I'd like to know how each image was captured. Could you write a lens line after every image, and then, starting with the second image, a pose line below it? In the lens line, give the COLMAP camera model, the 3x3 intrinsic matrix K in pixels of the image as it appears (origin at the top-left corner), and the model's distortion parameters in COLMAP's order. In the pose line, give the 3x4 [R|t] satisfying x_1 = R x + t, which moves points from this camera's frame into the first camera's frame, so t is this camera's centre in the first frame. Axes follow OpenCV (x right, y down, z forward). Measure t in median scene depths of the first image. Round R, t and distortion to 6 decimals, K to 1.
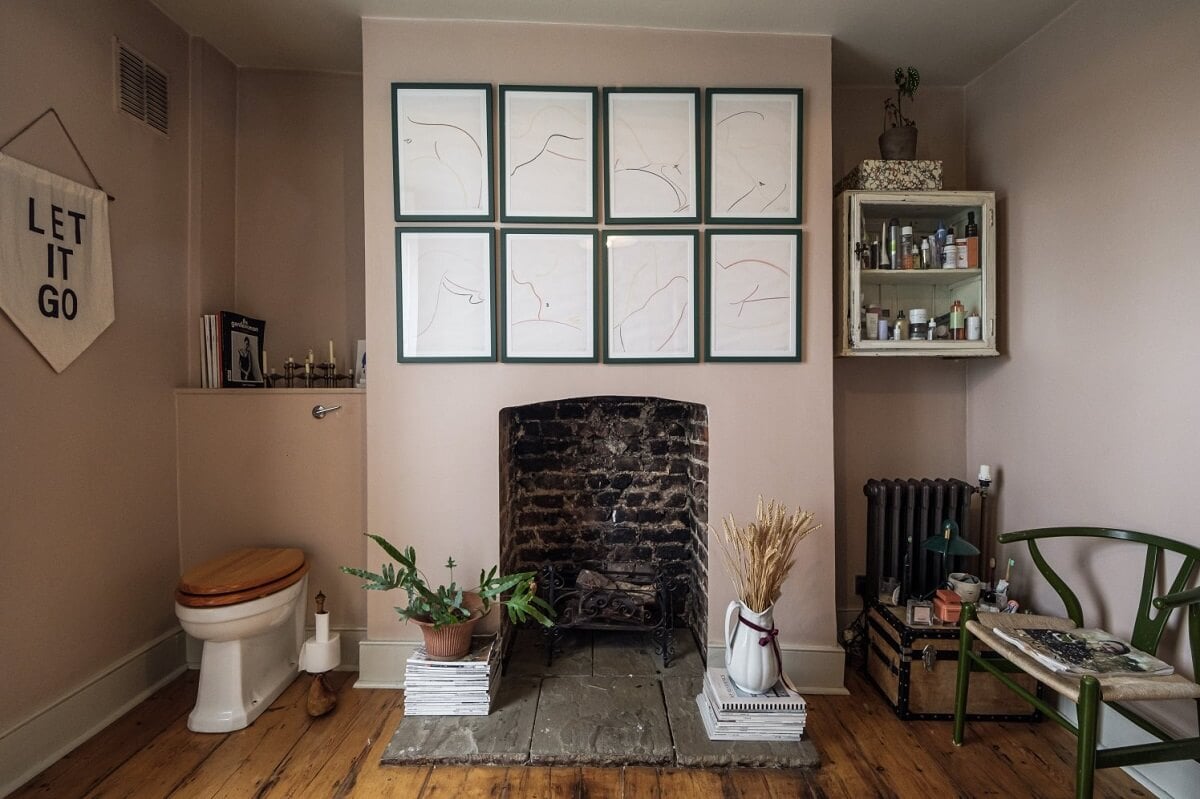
lens RADIAL K [[582.7, 0, 600.0], [0, 582.7, 399.5], [0, 0, 1]] dist [0.020314, -0.013333]
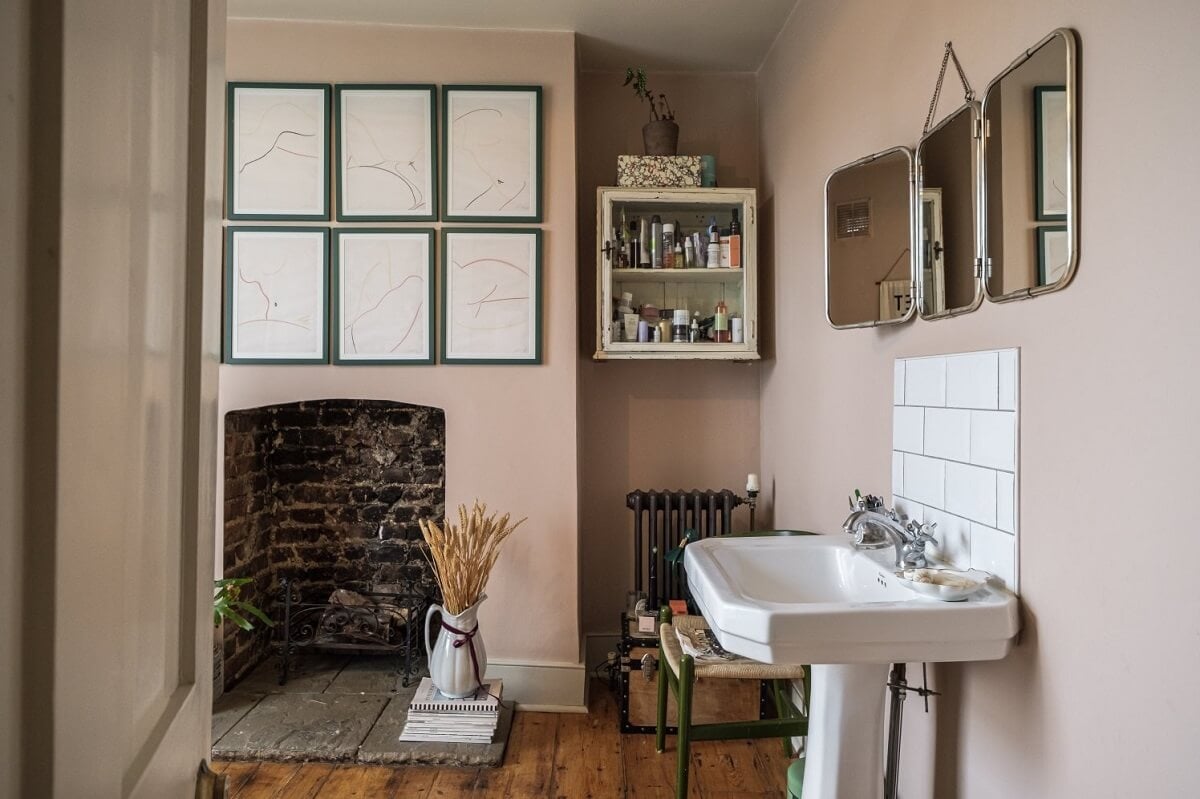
lens RADIAL K [[818.9, 0, 597.4], [0, 818.9, 393.6], [0, 0, 1]] dist [0.002536, -0.000751]
pose [[0.999990, 0.004159, -0.001723, 0.442044], [-0.004210, 0.999518, -0.030751, 0.024759], [0.001595, 0.030758, 0.999526, -0.350073]]
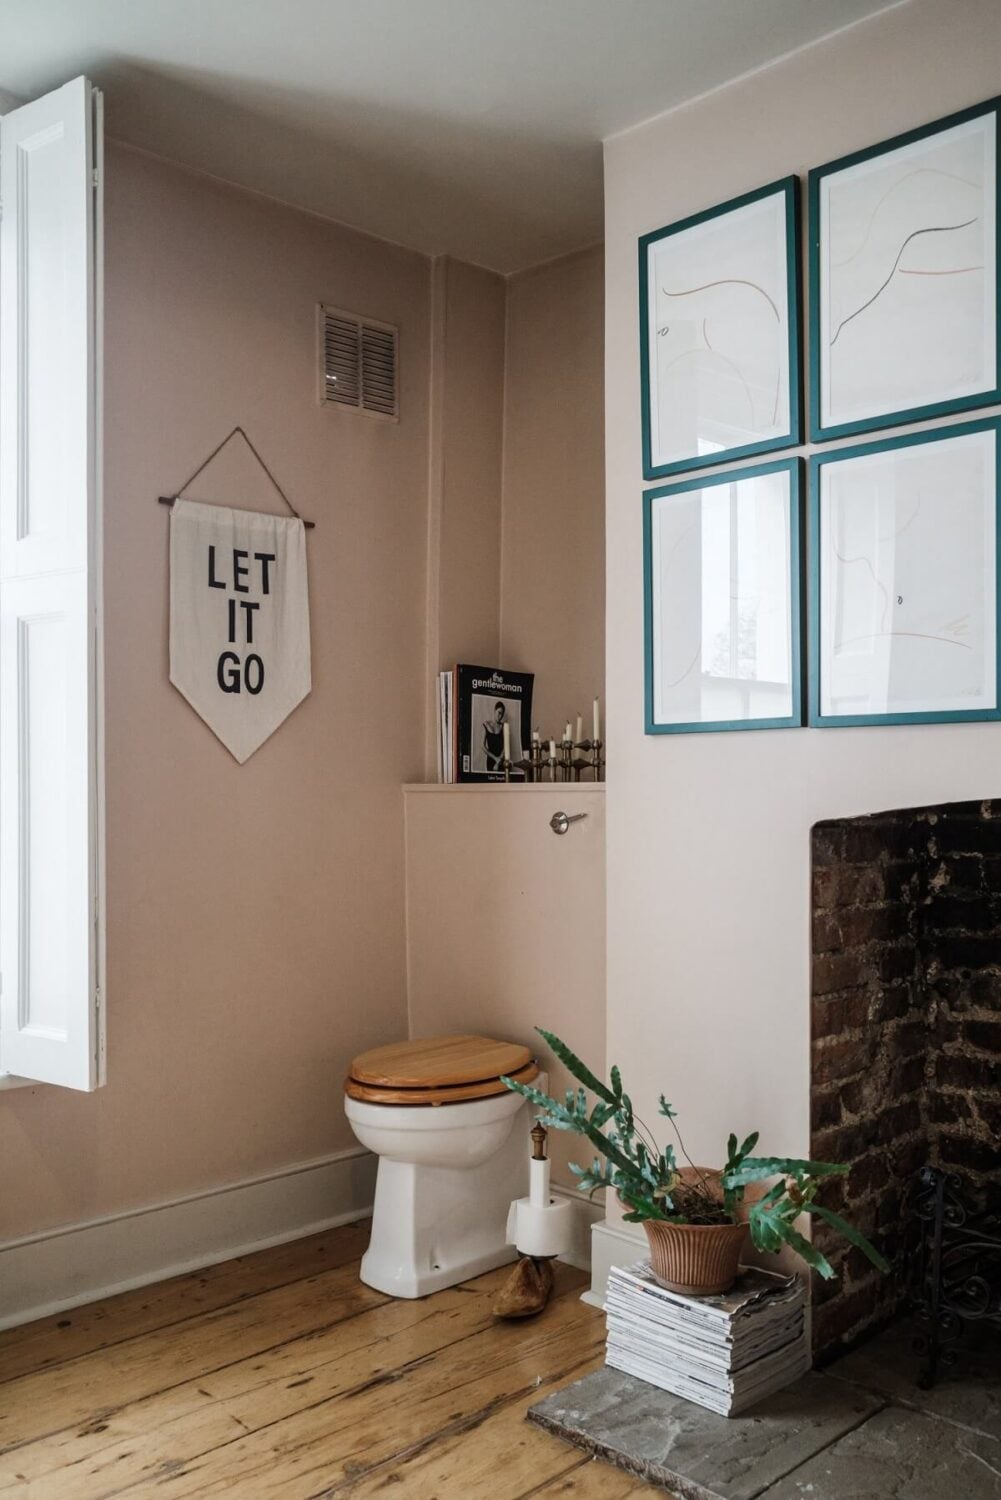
lens RADIAL K [[1260.6, 0, 497.0], [0, 1260.6, 798.3], [0, 0, 1]] dist [-0.010879, -0.000935]
pose [[0.682405, 0.004734, -0.730959, 0.418834], [-0.013960, 0.999881, -0.006557, 0.006006], [0.730841, 0.014679, 0.682390, 0.083994]]
